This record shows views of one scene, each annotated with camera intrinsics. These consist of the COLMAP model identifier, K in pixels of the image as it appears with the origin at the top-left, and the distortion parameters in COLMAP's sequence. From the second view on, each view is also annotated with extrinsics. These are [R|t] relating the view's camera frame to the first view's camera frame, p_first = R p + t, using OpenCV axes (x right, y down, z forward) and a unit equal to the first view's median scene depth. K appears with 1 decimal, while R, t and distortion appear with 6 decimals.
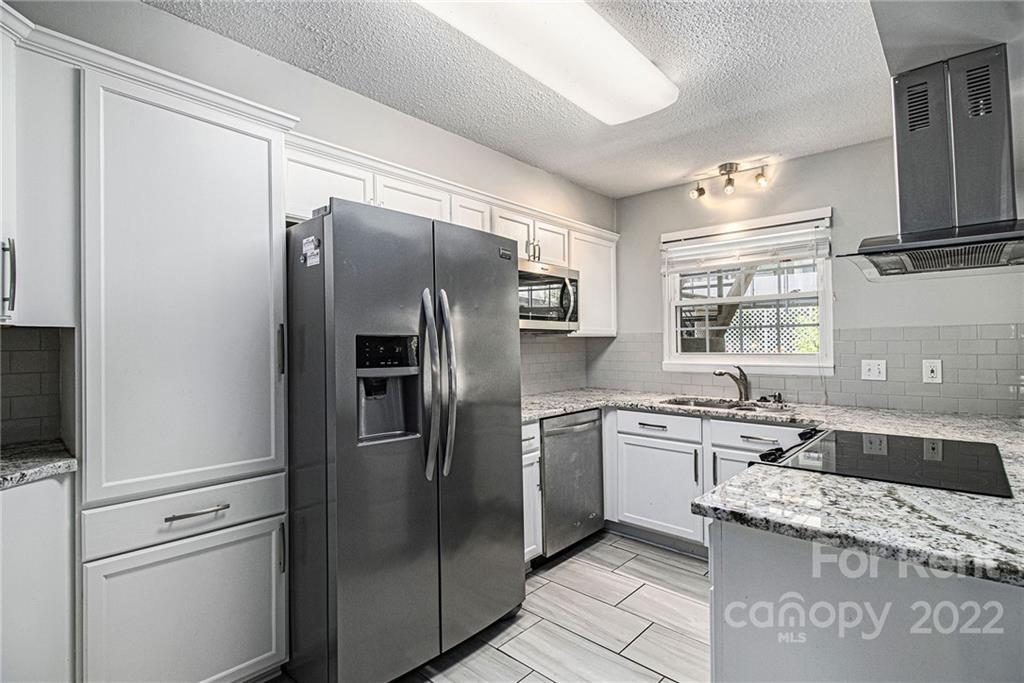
lens RADIAL K [[485.5, 0, 520.1], [0, 485.5, 339.1], [0, 0, 1]] dist [-0.010360, 0.000691]
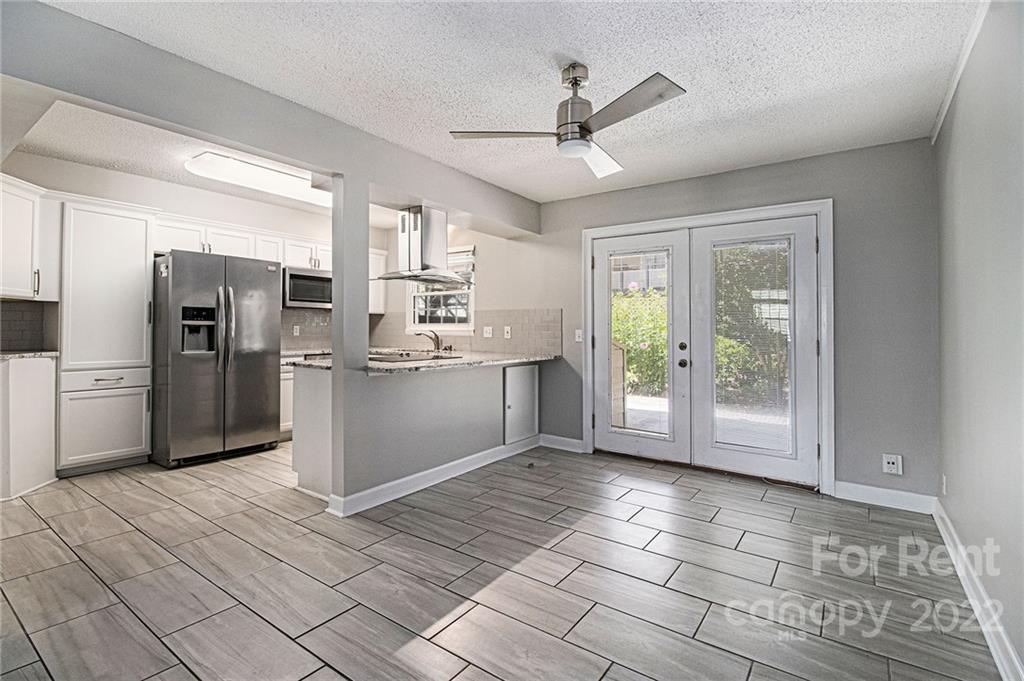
lens RADIAL K [[485.5, 0, 505.5], [0, 485.5, 322.2], [0, 0, 1]] dist [-0.010360, 0.000691]
pose [[0.994535, 0.016672, 0.103067, 0.905728], [-0.016336, 0.999858, -0.004103, 0.047171], [-0.103121, 0.002397, 0.994666, -1.380025]]
